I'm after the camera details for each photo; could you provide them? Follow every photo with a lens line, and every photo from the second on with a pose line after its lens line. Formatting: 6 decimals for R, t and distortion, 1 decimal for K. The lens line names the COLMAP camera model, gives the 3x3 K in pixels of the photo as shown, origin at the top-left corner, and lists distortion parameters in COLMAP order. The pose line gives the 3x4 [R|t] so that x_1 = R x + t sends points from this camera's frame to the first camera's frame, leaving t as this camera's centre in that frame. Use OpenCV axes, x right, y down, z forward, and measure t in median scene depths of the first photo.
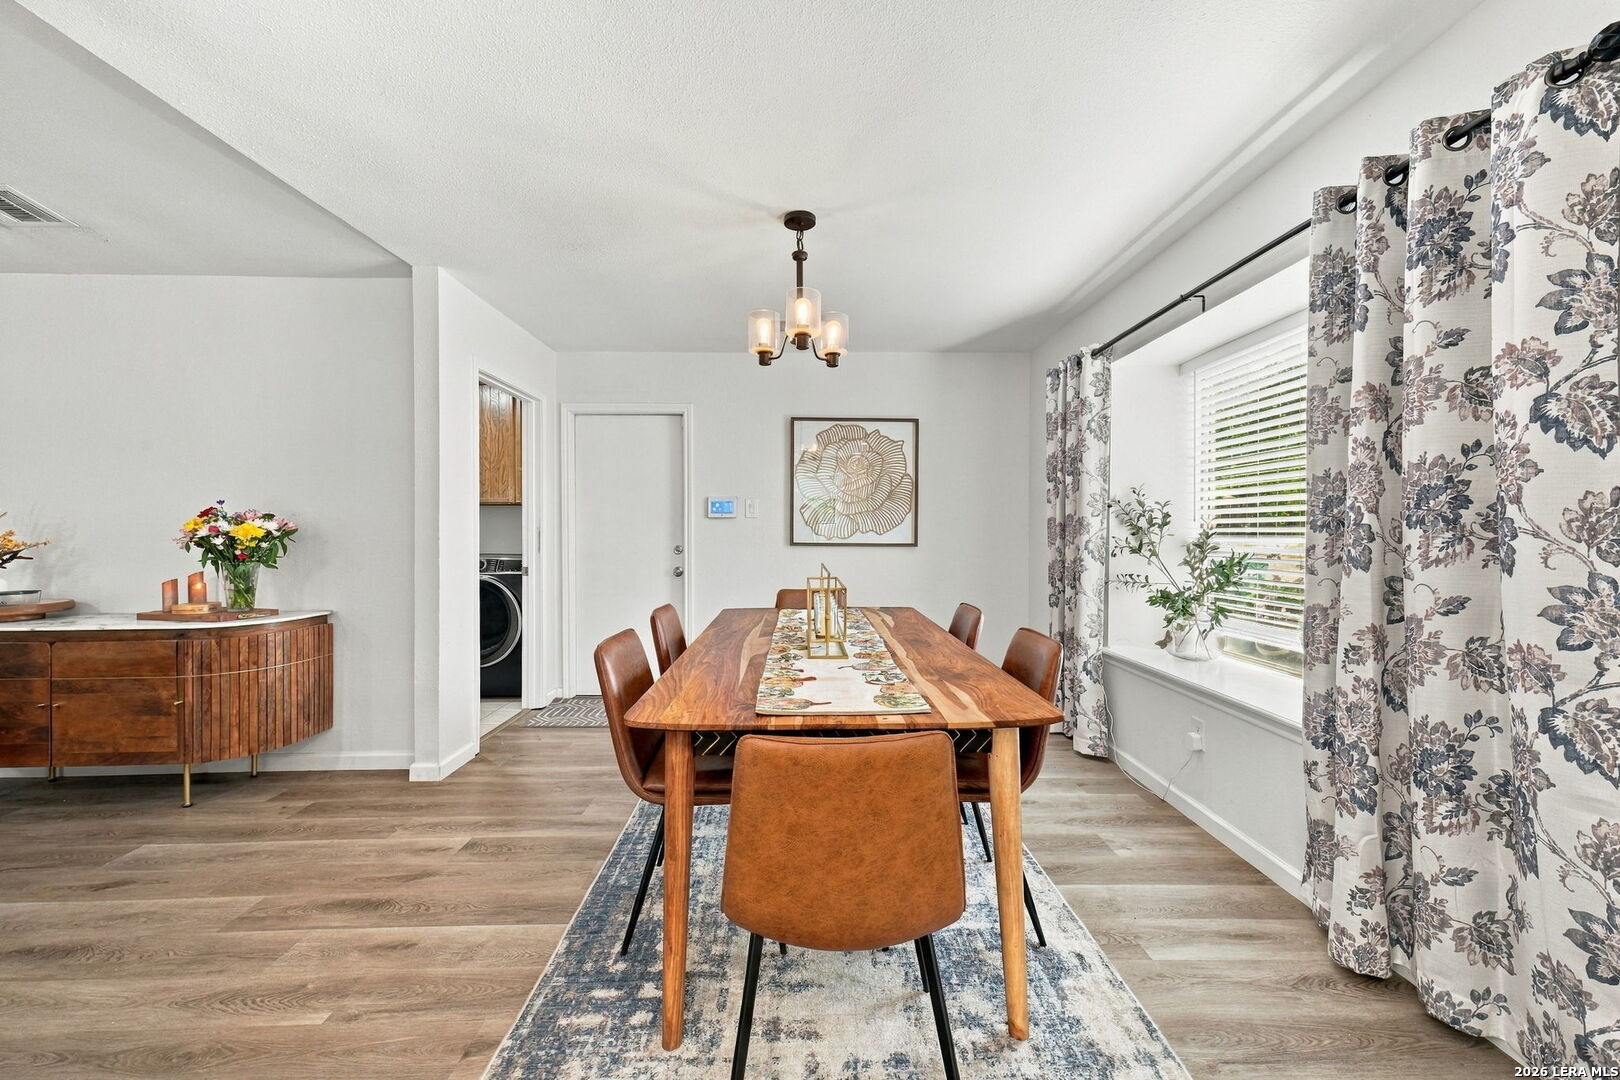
lens RADIAL K [[618.0, 0, 811.6], [0, 618.0, 537.1], [0, 0, 1]] dist [0.014675, 0.002075]
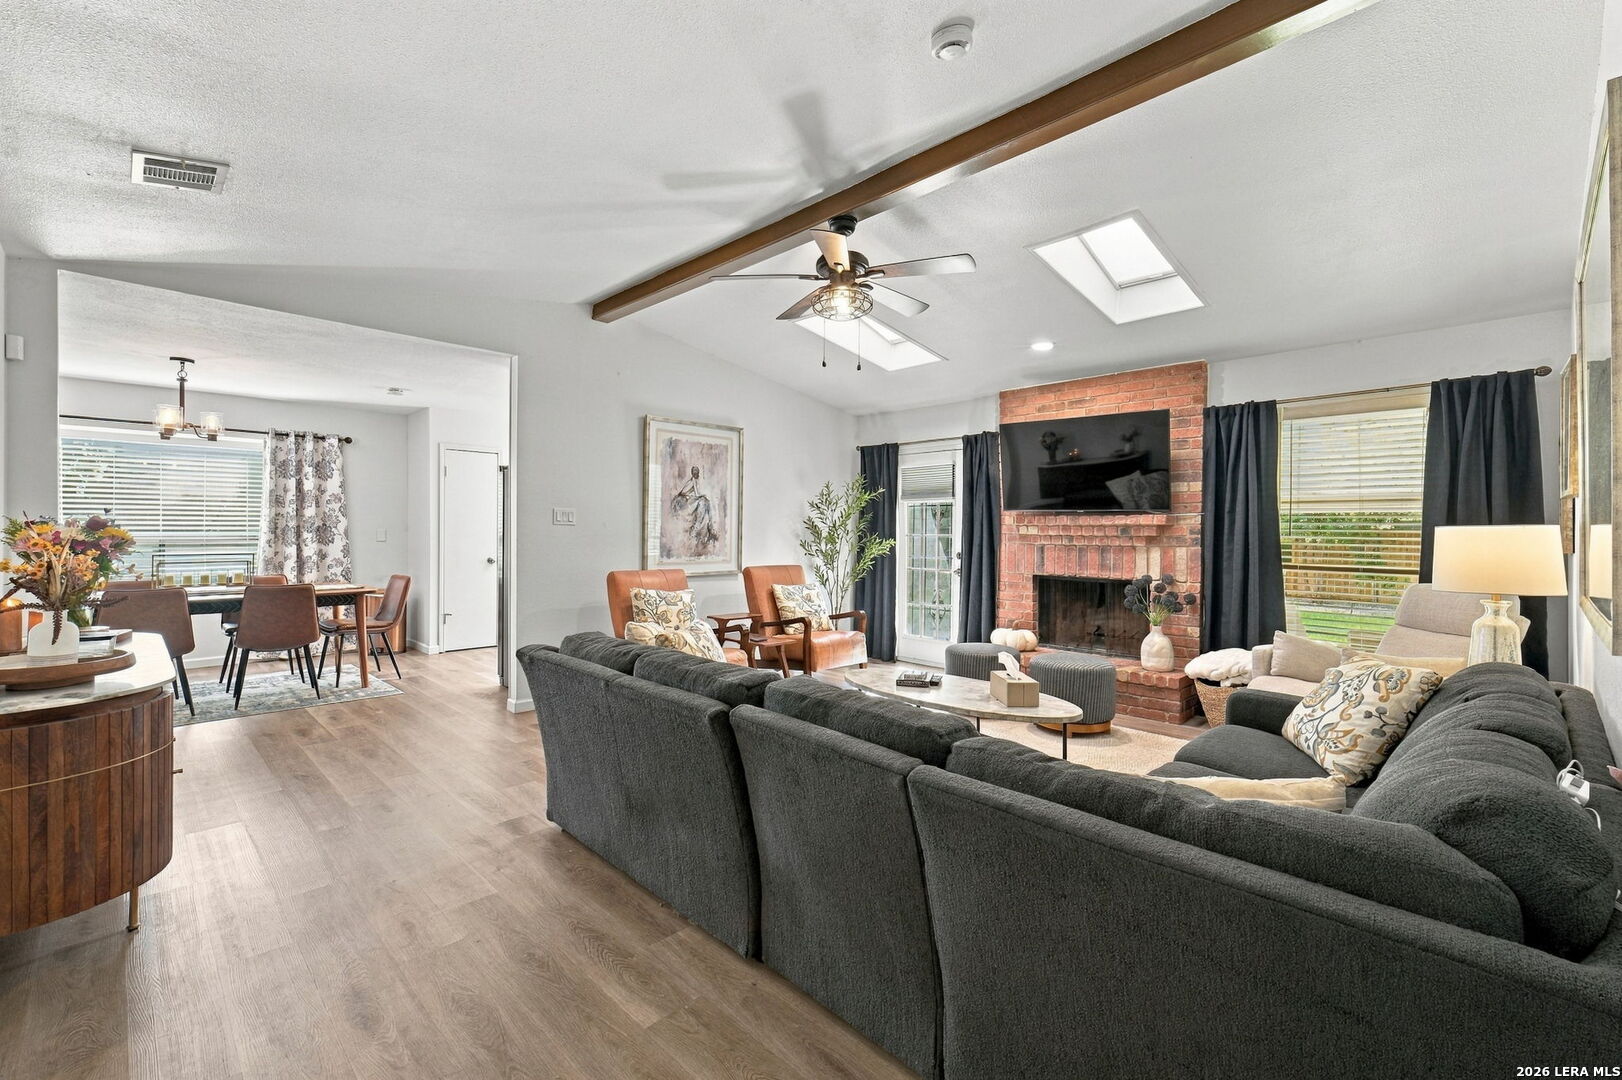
lens RADIAL K [[684.8, 0, 811.3], [0, 684.8, 534.2], [0, 0, 1]] dist [0.016739, 0.001680]
pose [[-0.702208, -0.006621, 0.711941, -4.556097], [-0.000426, 0.999960, 0.008880, -0.072389], [-0.711971, 0.005932, -0.702183, 1.961228]]
